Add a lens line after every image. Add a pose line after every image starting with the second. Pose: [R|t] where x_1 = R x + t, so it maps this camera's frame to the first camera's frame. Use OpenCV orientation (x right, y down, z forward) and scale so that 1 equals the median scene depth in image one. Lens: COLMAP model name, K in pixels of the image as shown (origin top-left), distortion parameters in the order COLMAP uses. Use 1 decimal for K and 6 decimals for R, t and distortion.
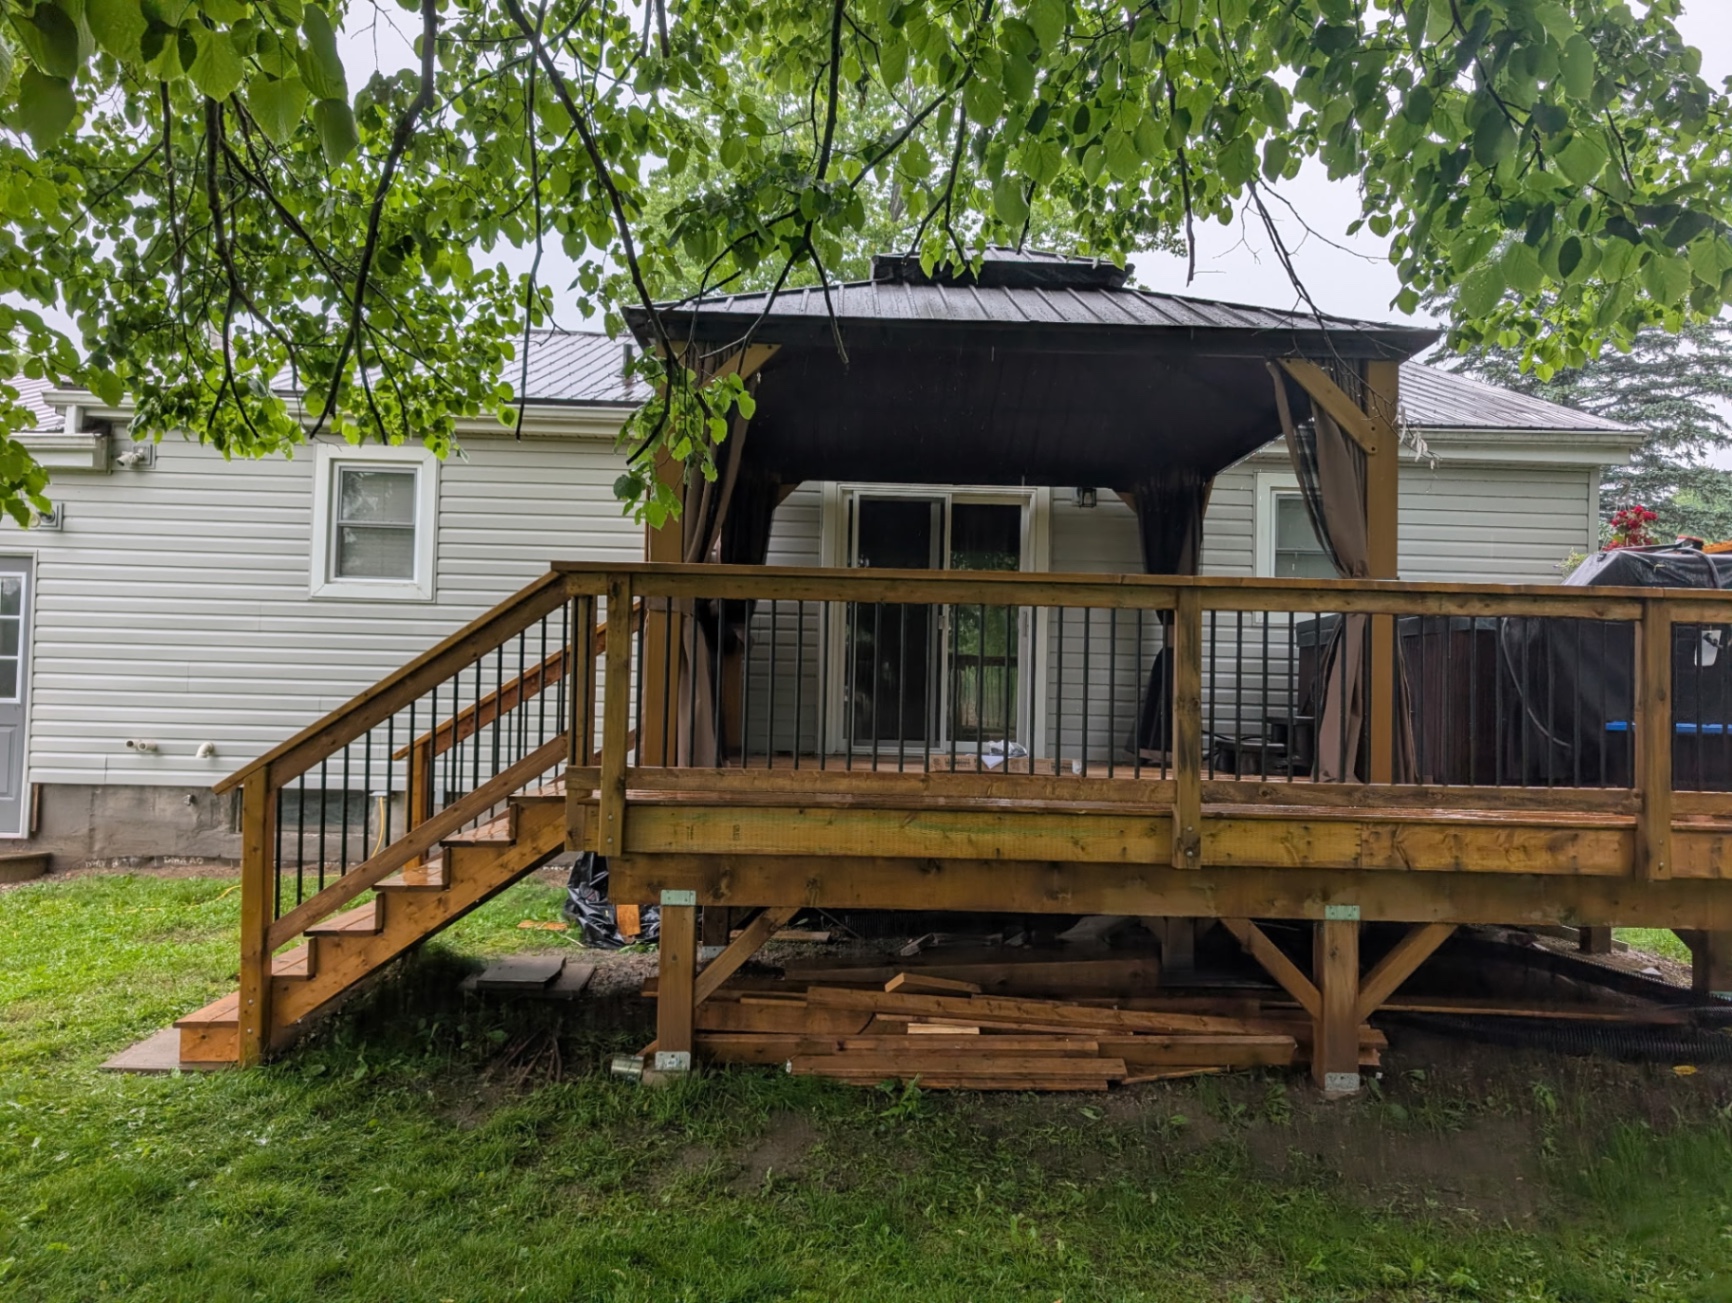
lens RADIAL K [[1211.1, 0, 866.0], [0, 1211.1, 651.5], [0, 0, 1]] dist [0.006127, 0.003351]
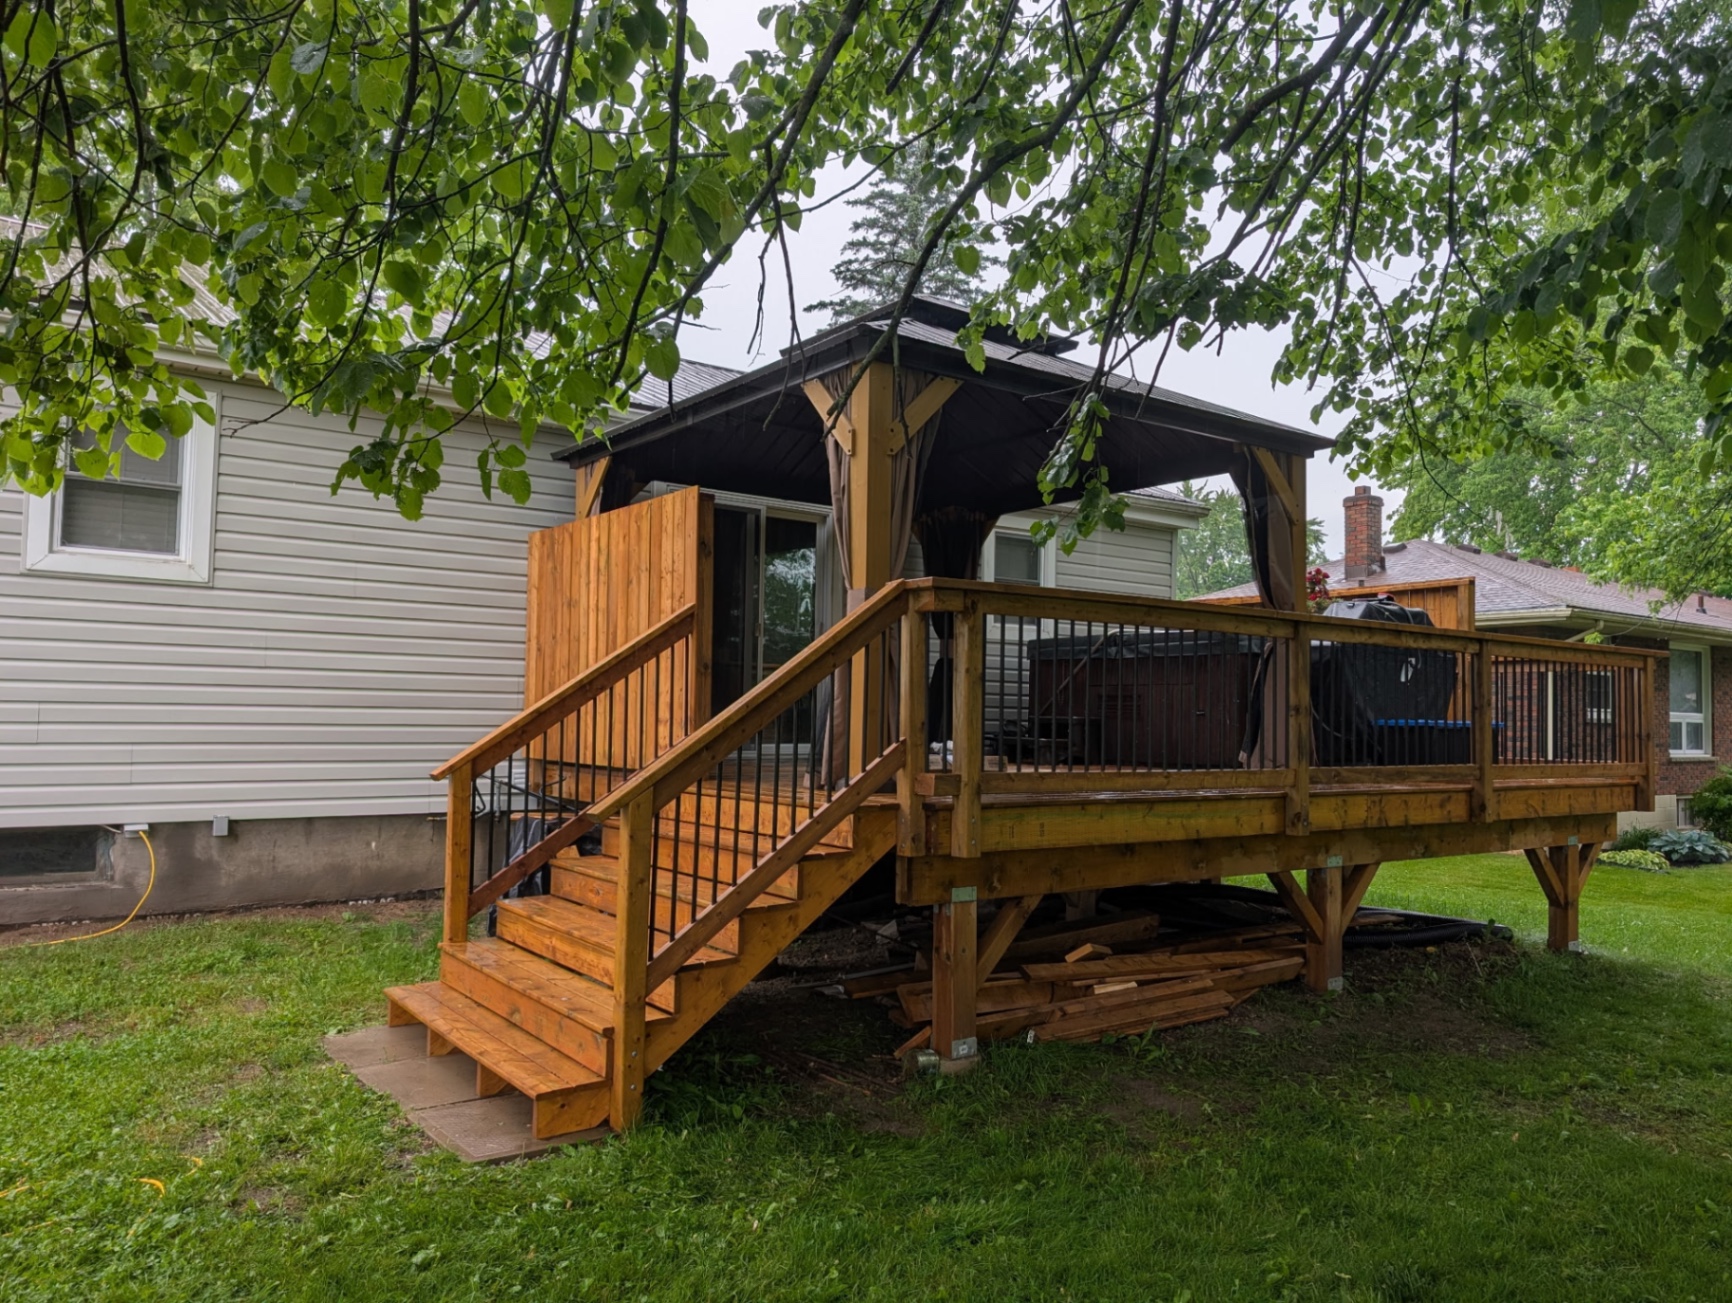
lens RADIAL K [[1224.8, 0, 851.8], [0, 1224.8, 664.4], [0, 0, 1]] dist [-0.005063, -0.002258]
pose [[0.823472, 0.014668, 0.567167, -0.826087], [-0.021168, 0.999764, 0.004877, -0.002699], [-0.566962, -0.016022, 0.823588, 0.167810]]
